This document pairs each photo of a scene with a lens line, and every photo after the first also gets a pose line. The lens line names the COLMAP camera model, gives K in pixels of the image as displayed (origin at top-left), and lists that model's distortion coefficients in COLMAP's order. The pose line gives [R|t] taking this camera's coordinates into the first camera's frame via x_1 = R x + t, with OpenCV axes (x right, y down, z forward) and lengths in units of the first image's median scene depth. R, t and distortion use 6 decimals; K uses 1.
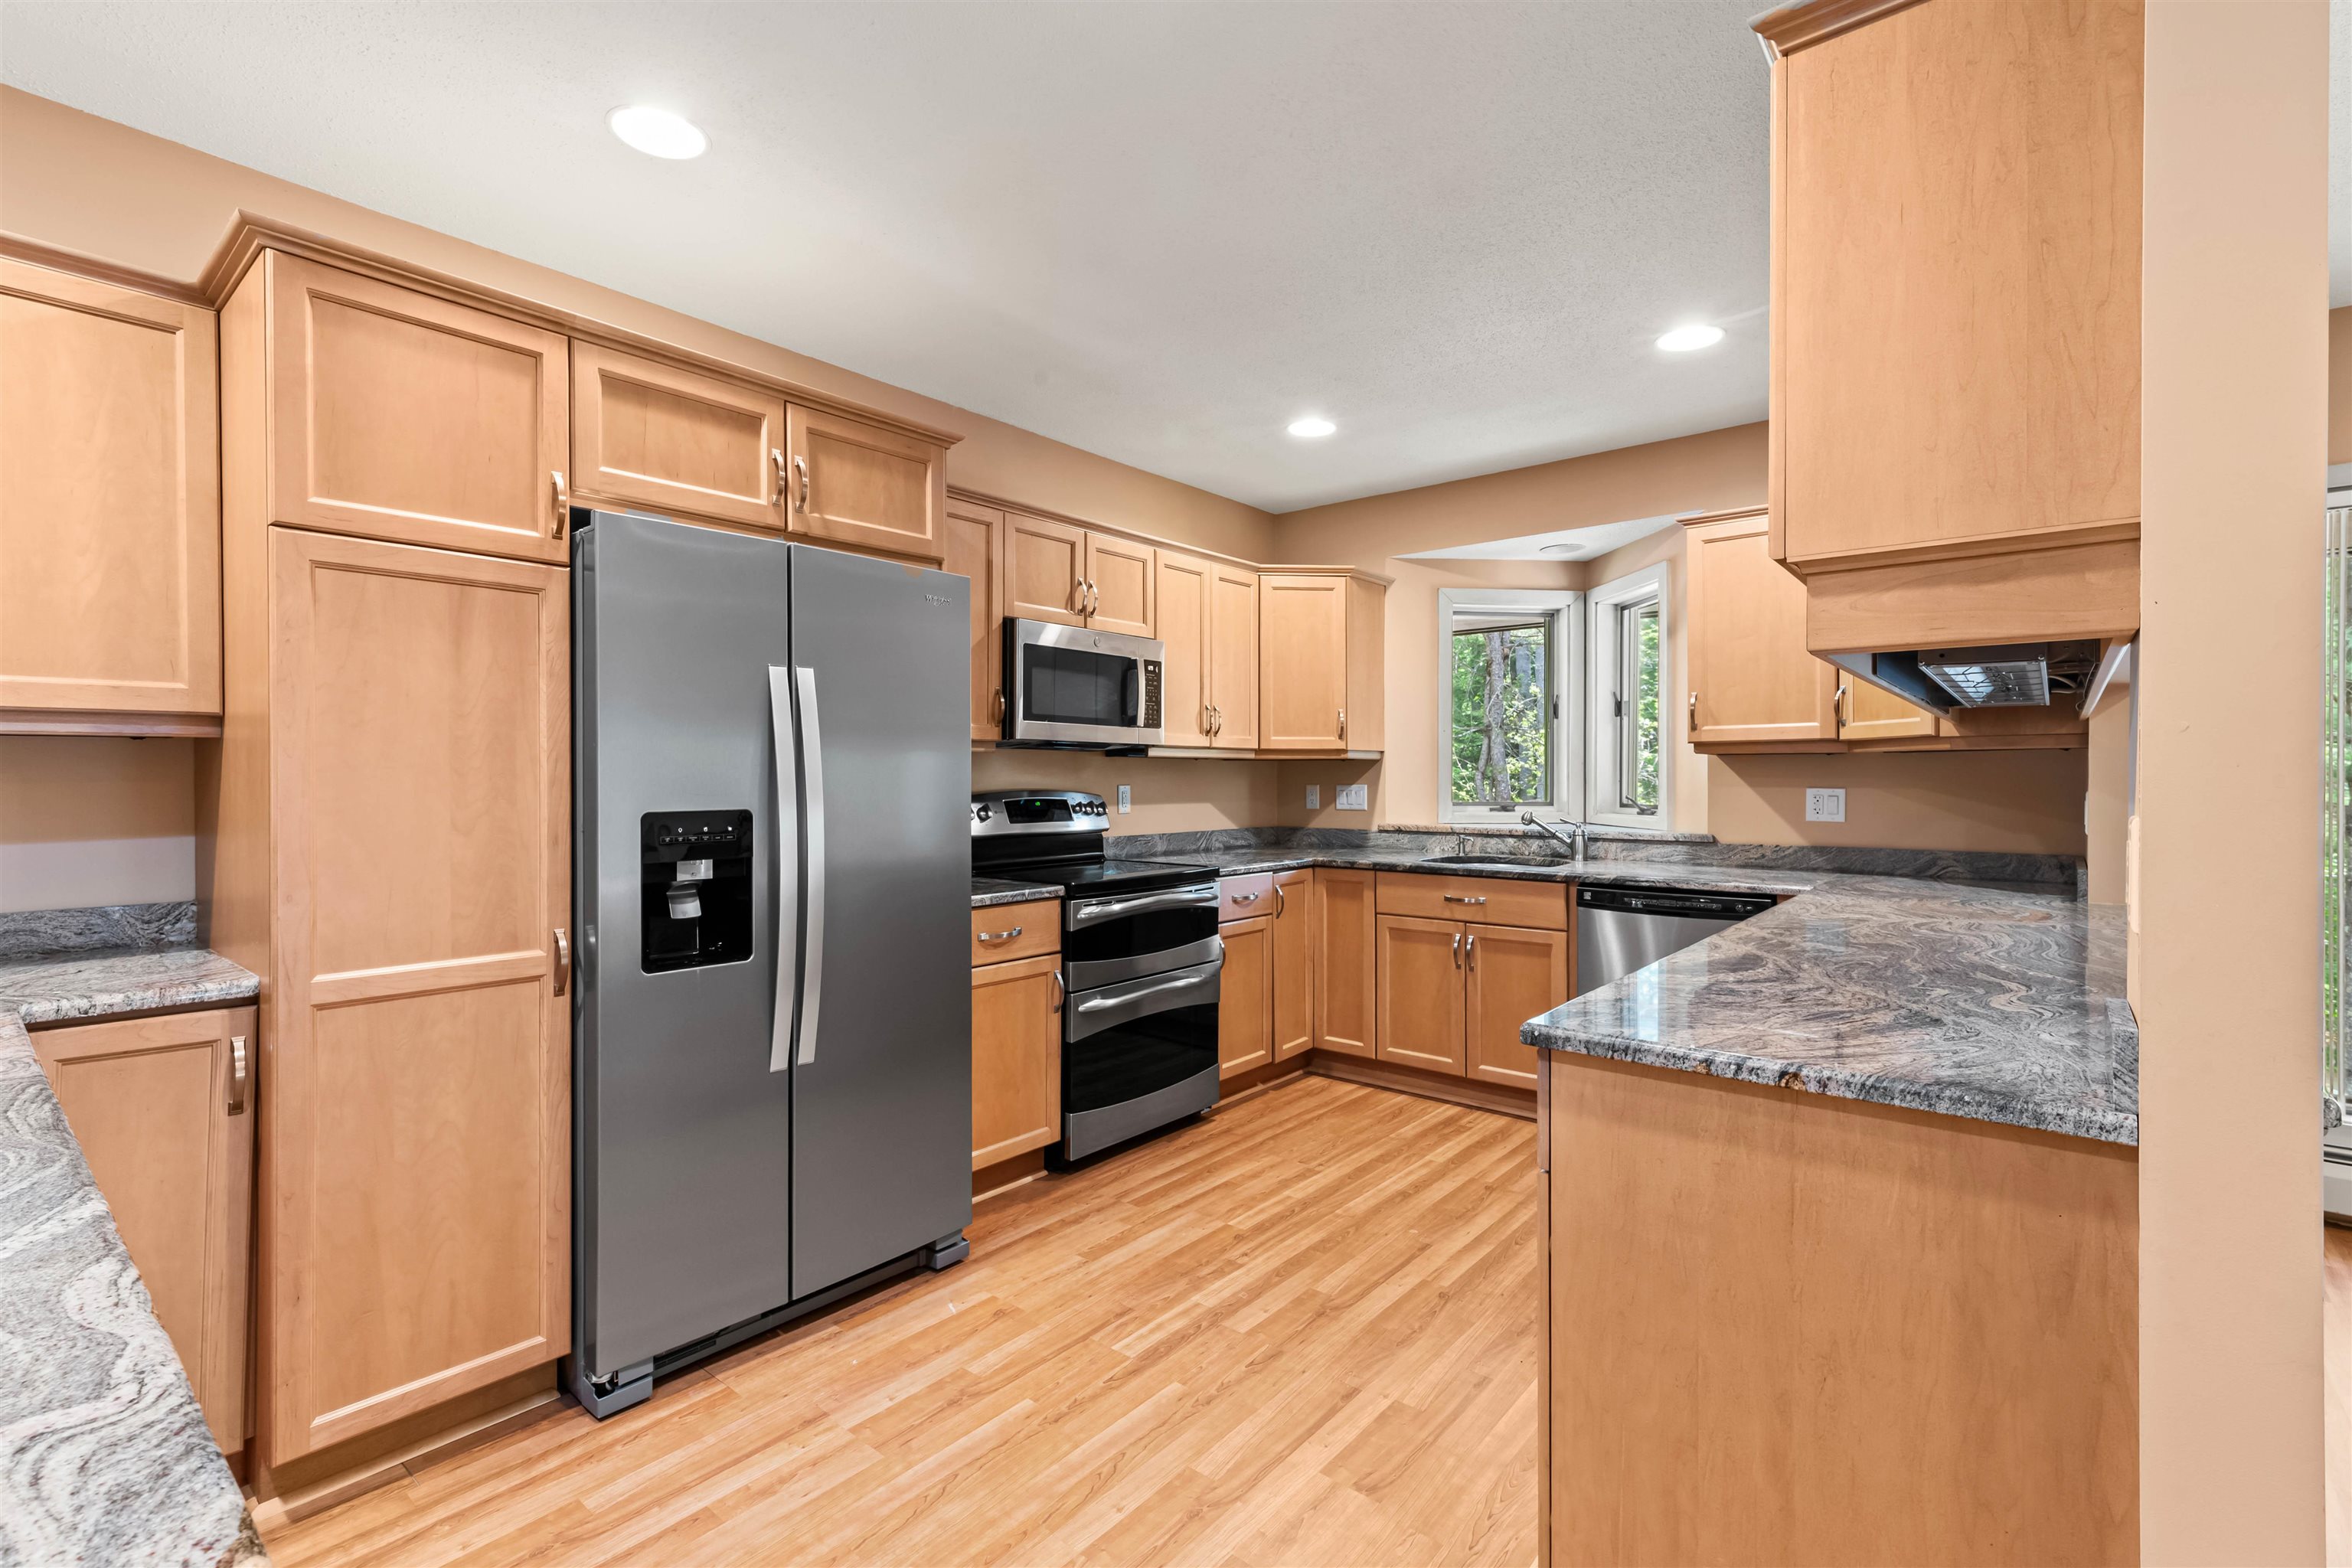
lens RADIAL K [[1049.4, 0, 1248.7], [0, 1049.4, 778.4], [0, 0, 1]] dist [0.004527, 0.001318]
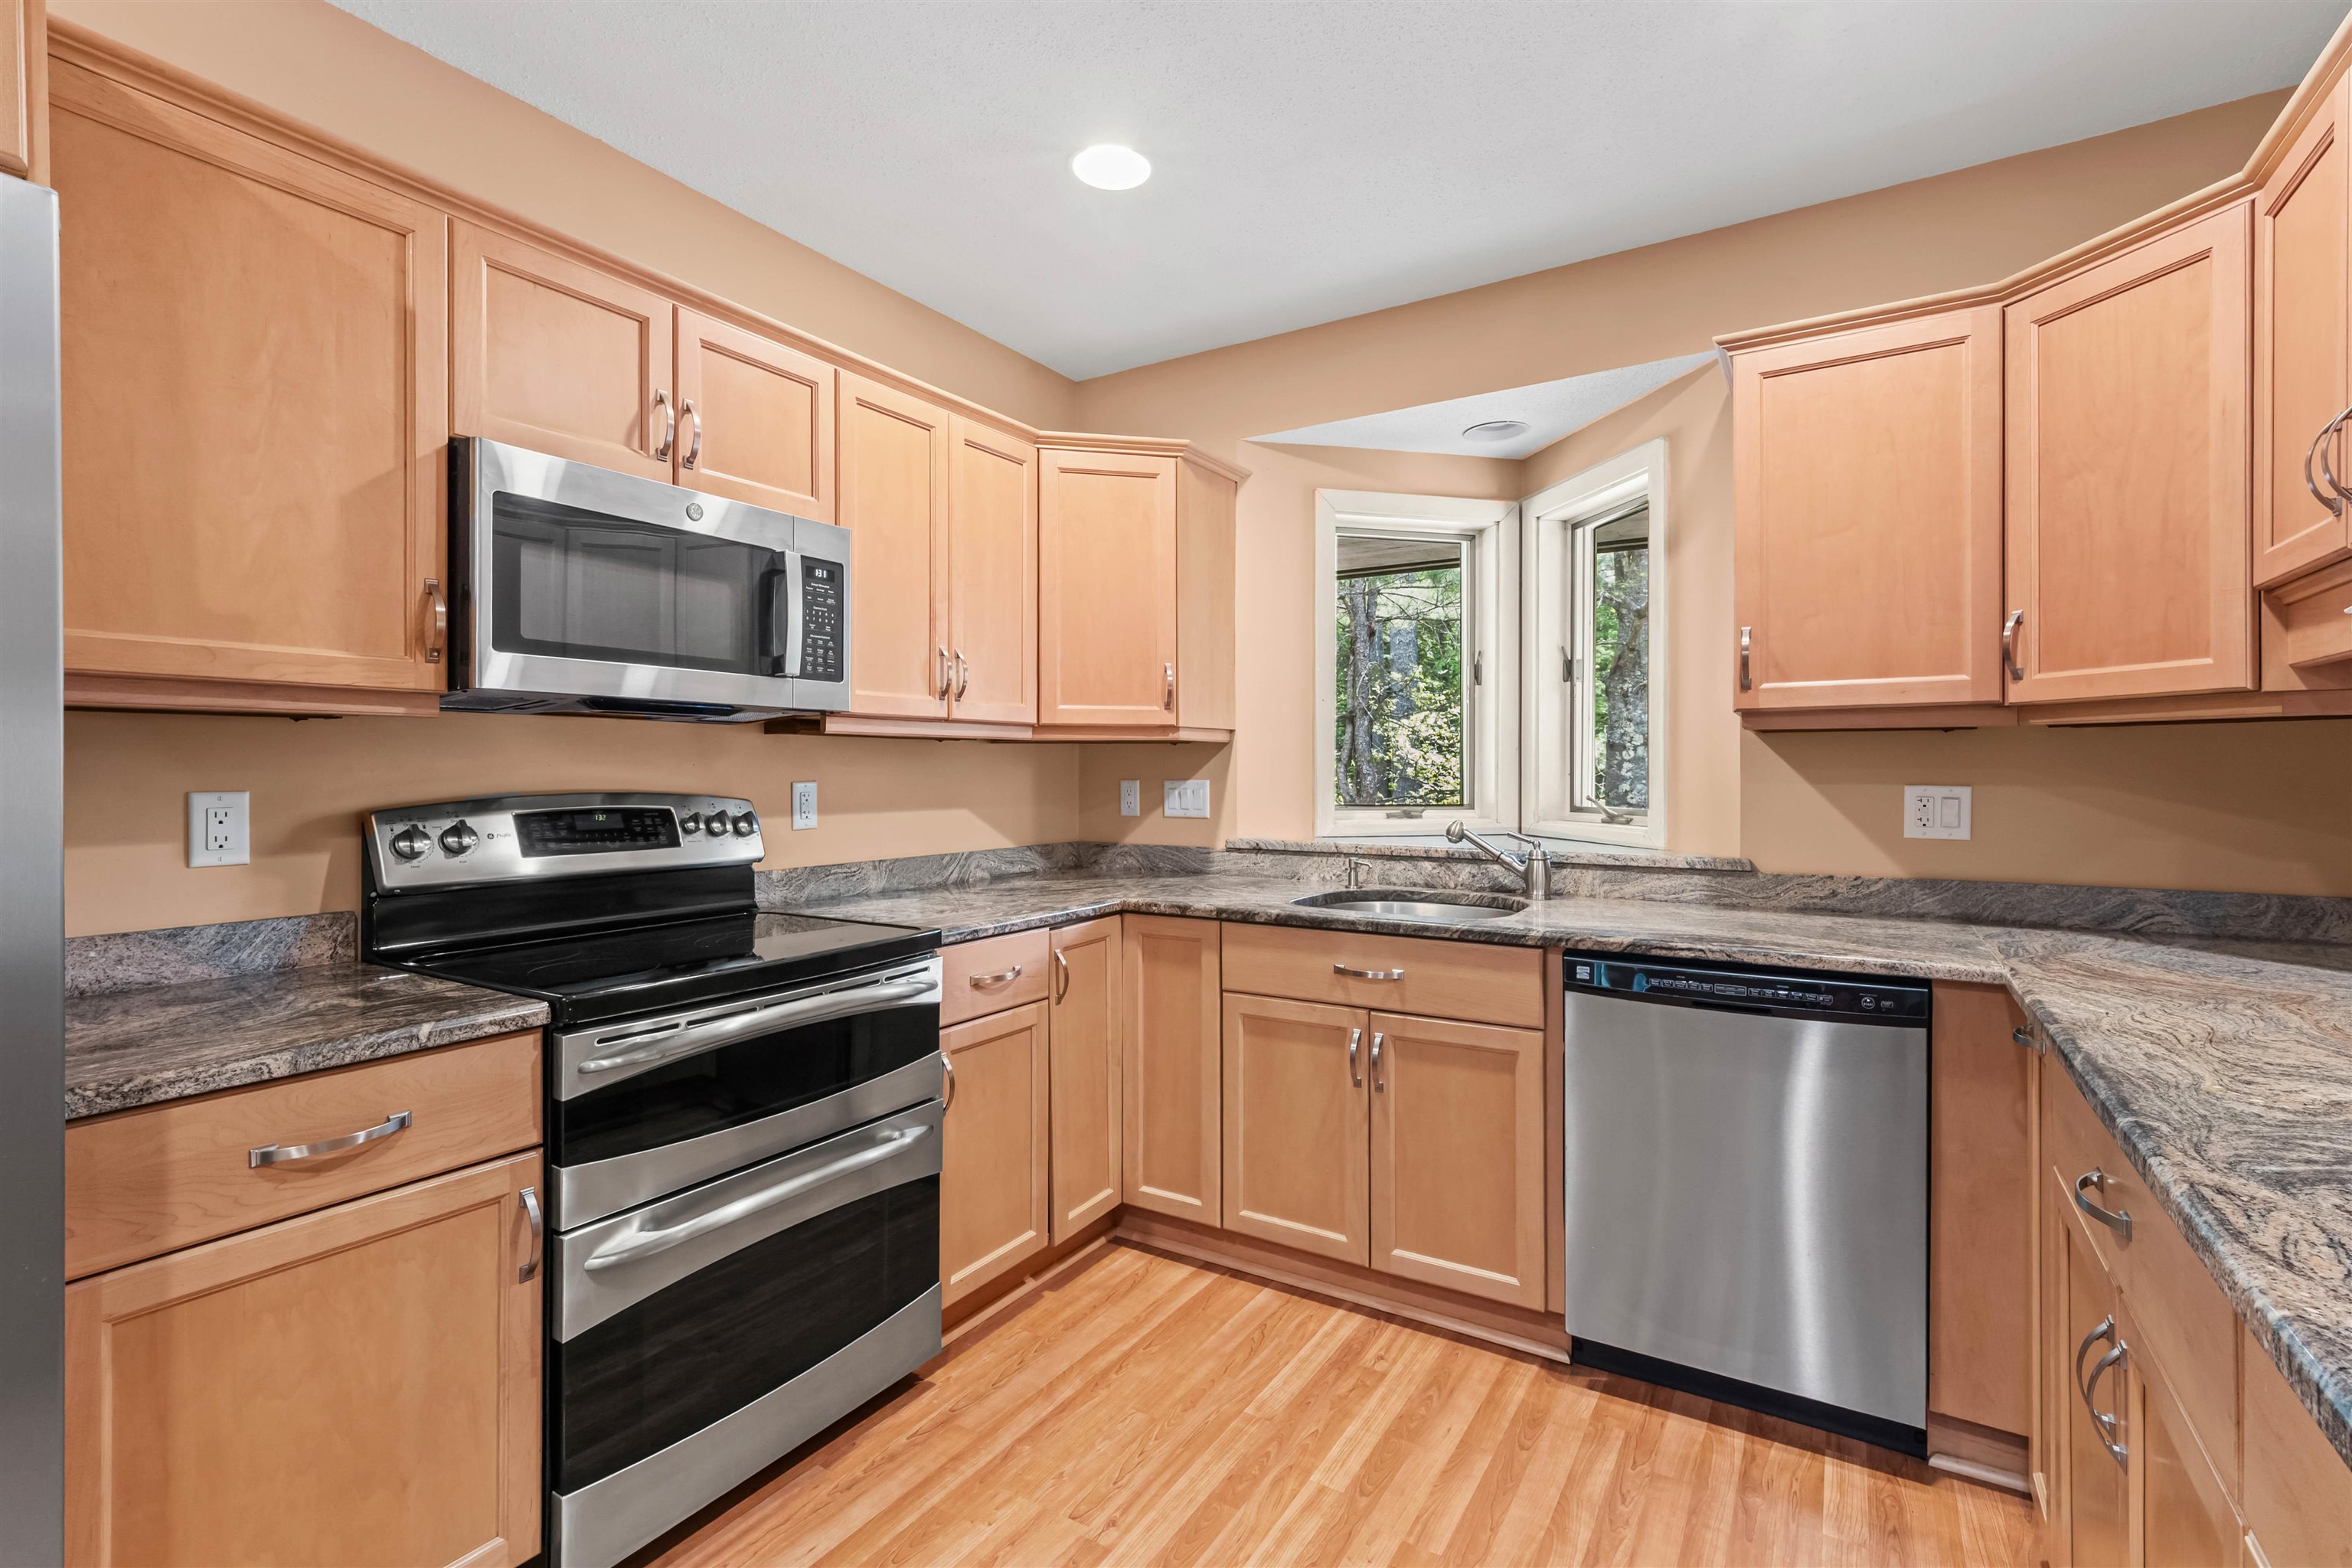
lens RADIAL K [[1049.4, 0, 1220.5], [0, 1049.4, 774.7], [0, 0, 1]] dist [0.004527, 0.001318]
pose [[0.993478, -0.001452, 0.114013, 0.054060], [0.001044, 0.999993, 0.003632, 0.000297], [-0.114017, -0.003489, 0.993473, 0.415583]]
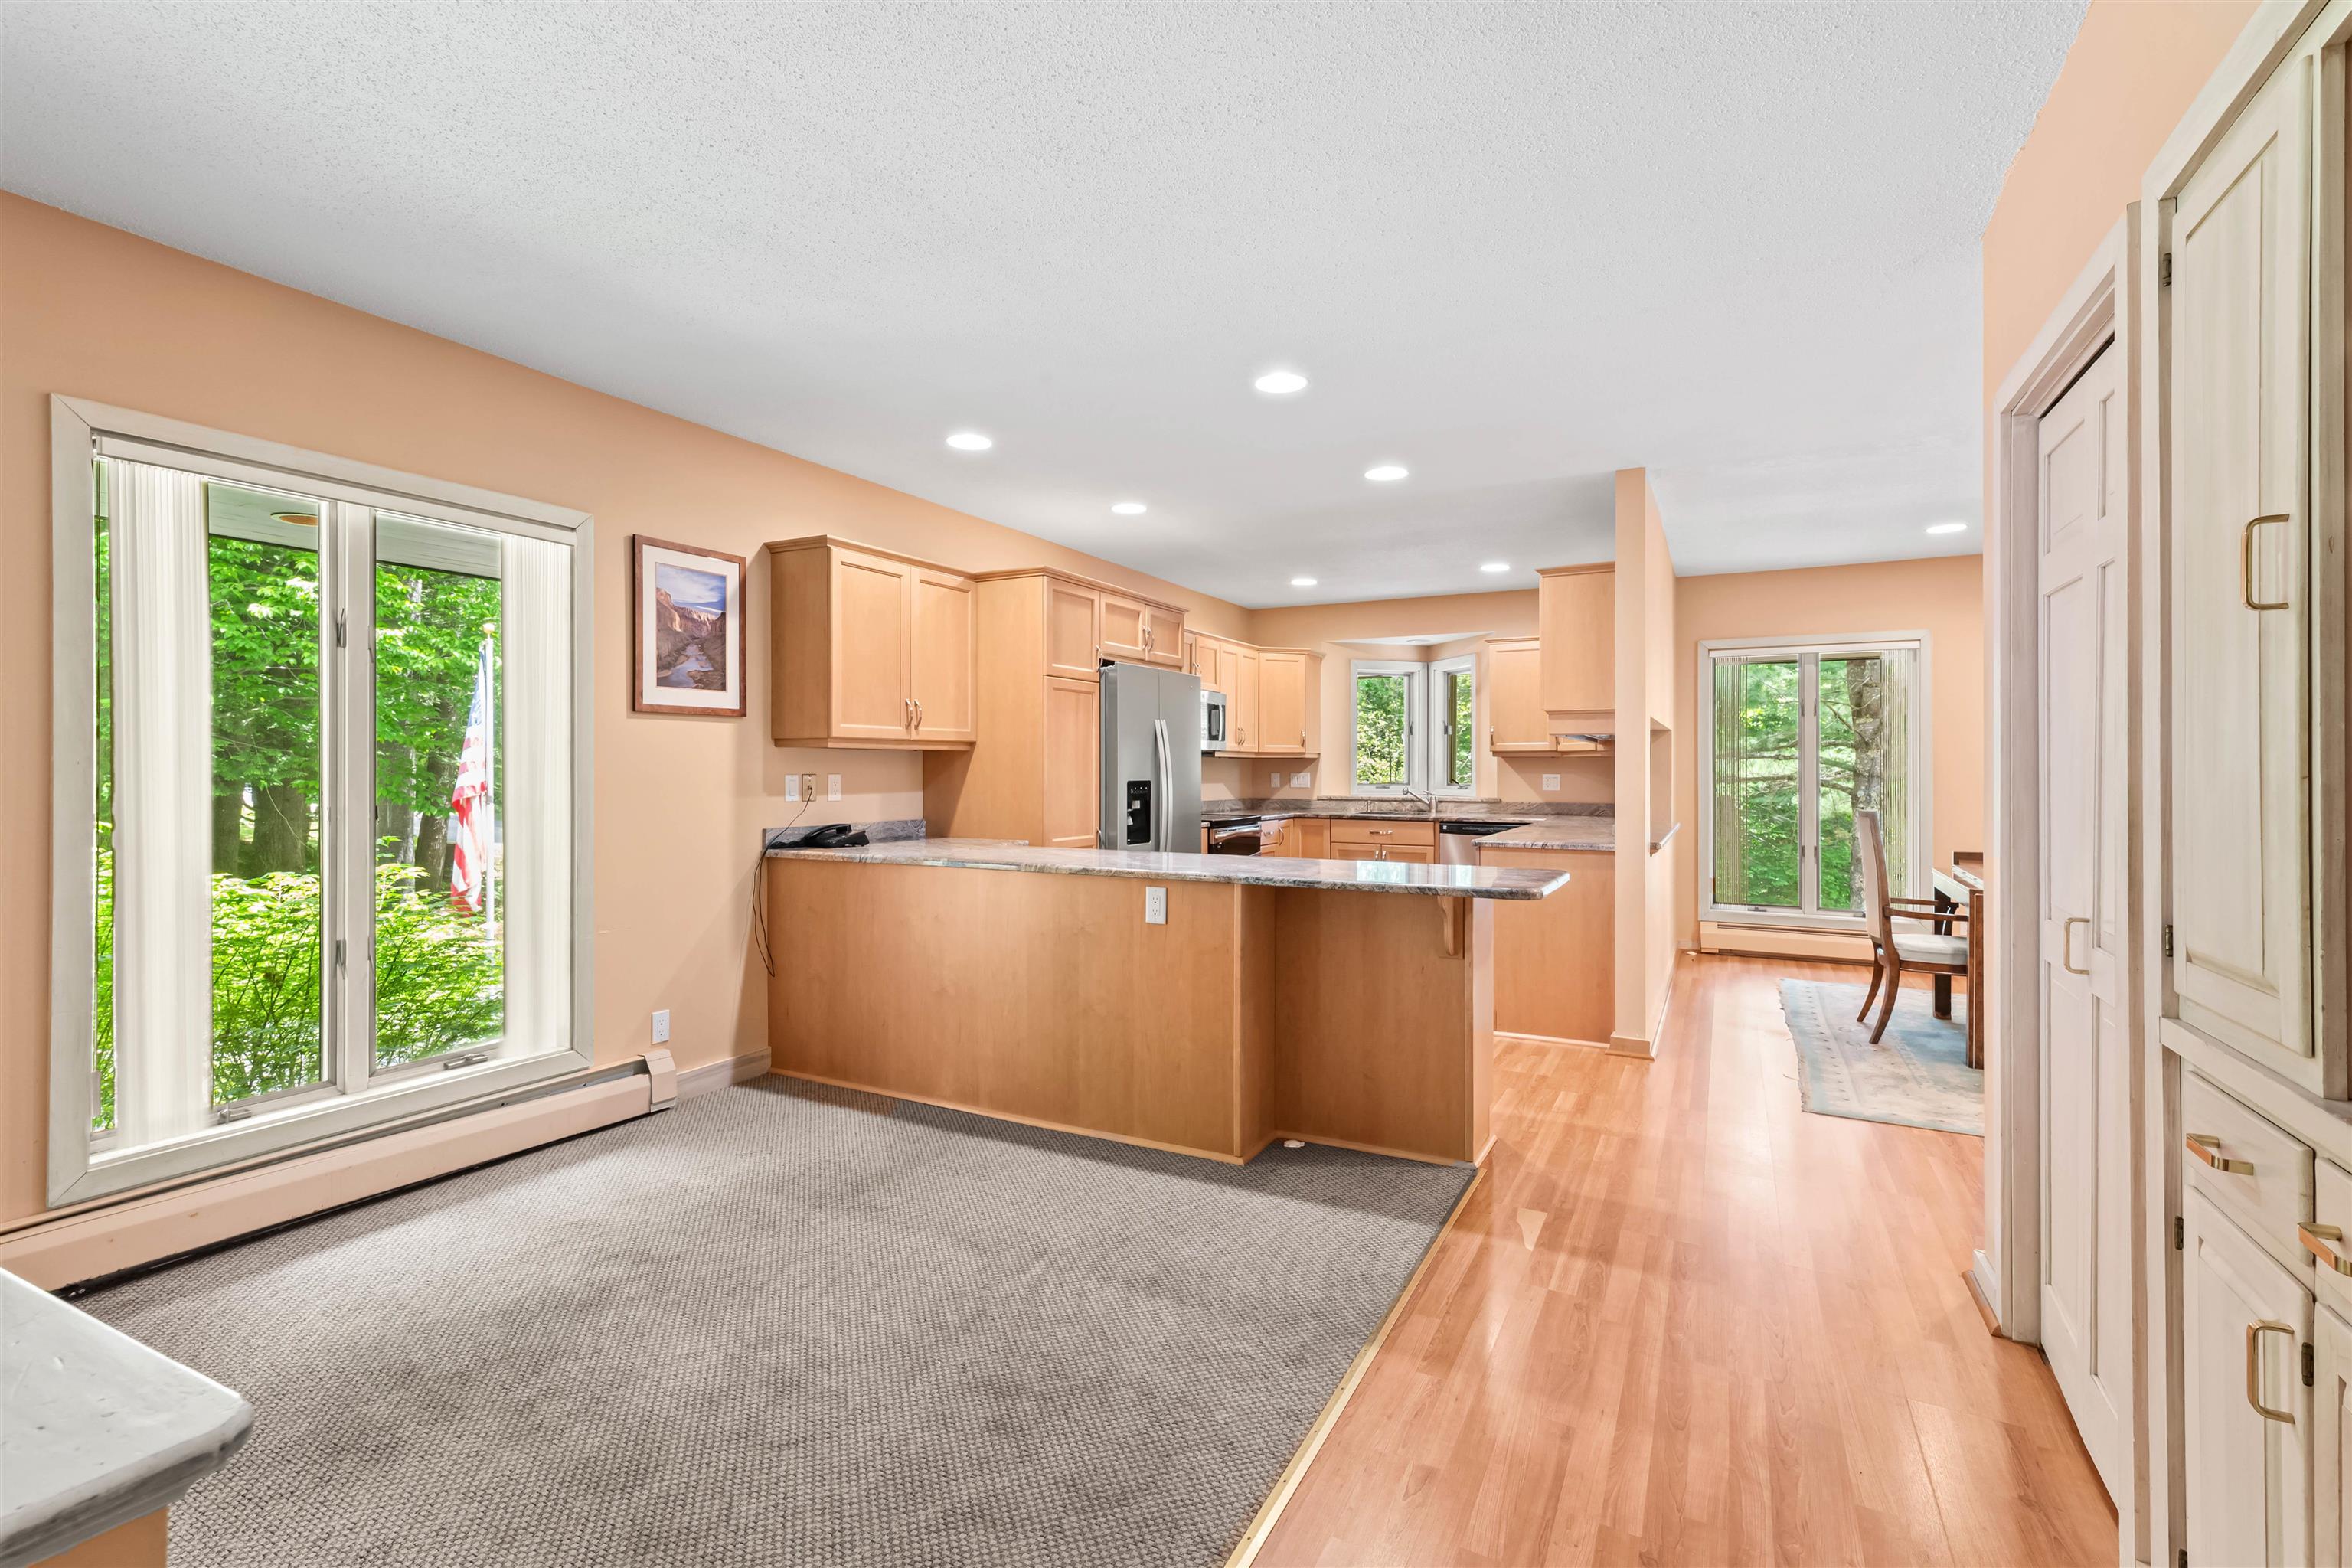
lens RADIAL K [[1049.4, 0, 1277.6], [0, 1049.4, 767.0], [0, 0, 1]] dist [0.004527, 0.001318]
pose [[0.969127, 0.002930, 0.246545, -0.449491], [-0.001777, 0.999986, -0.004897, 0.006141], [-0.246556, 0.004308, 0.969119, -0.808134]]
